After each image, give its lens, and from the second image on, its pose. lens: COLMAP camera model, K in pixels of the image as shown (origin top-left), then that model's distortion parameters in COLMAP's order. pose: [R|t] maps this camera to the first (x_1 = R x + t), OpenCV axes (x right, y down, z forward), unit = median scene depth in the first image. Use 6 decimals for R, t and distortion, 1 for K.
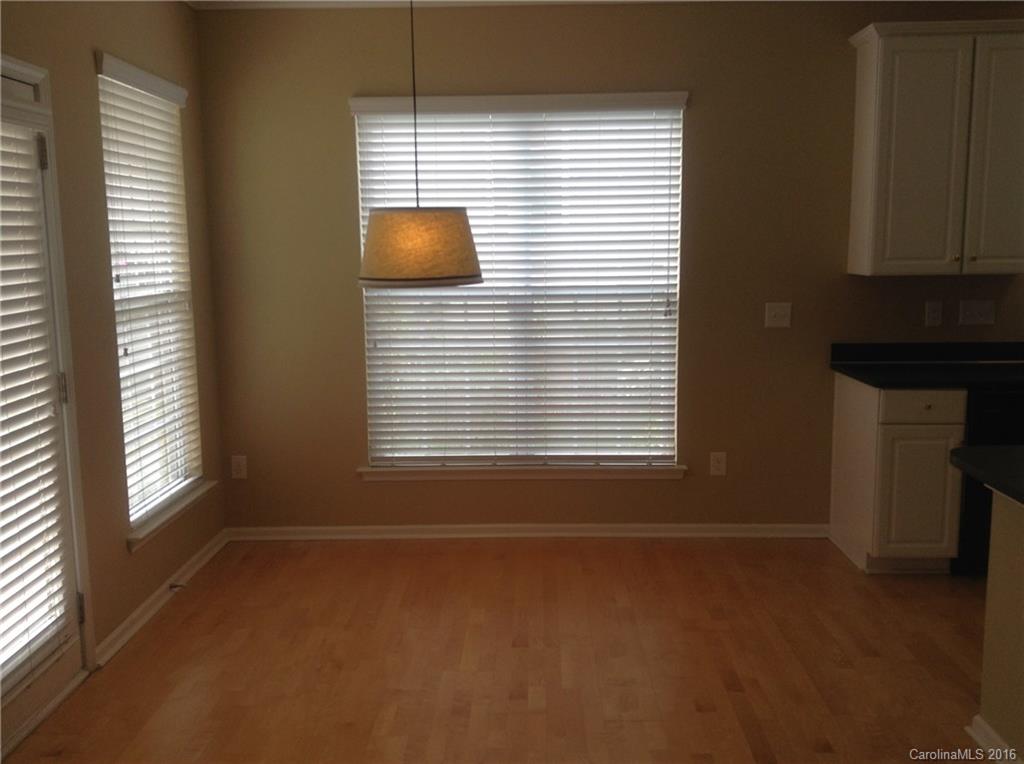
lens RADIAL K [[965.5, 0, 512.0], [0, 965.5, 382.0], [0, 0, 1]] dist [0.006956, -0.000306]
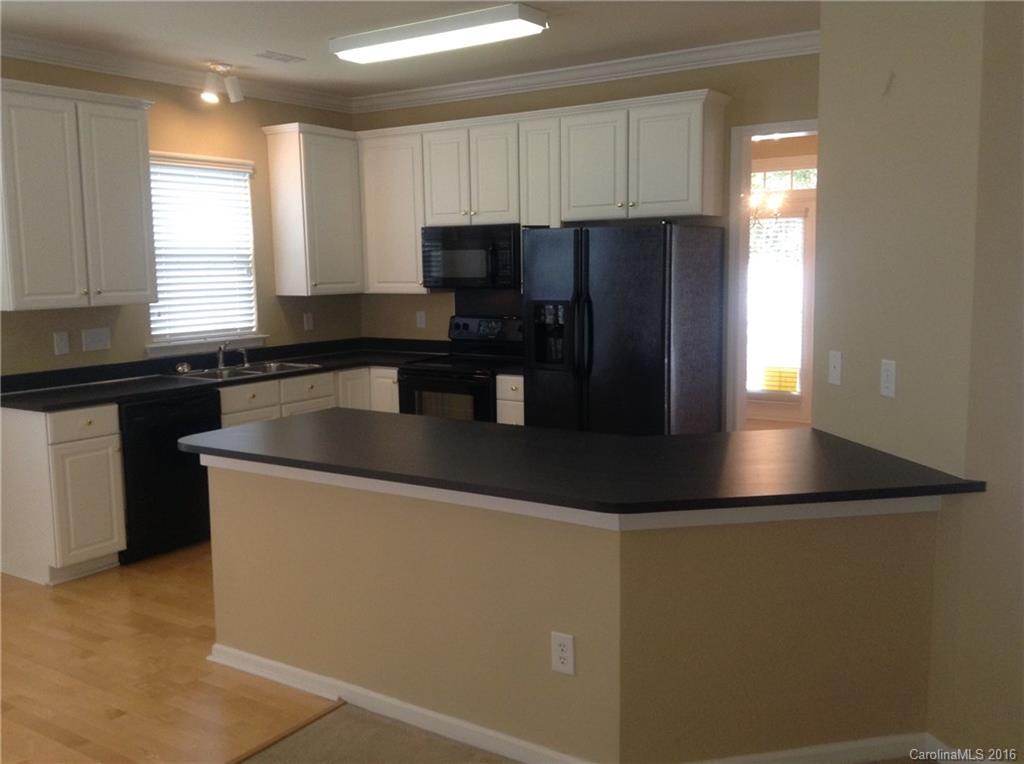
lens RADIAL K [[950.3, 0, 512.0], [0, 950.3, 382.0], [0, 0, 1]] dist [0.363686, -0.746463]
pose [[0.539930, -0.102243, 0.835477, -0.262654], [0.139621, 0.989723, 0.030889, 0.011439], [-0.830049, 0.099972, 0.548657, -0.055752]]
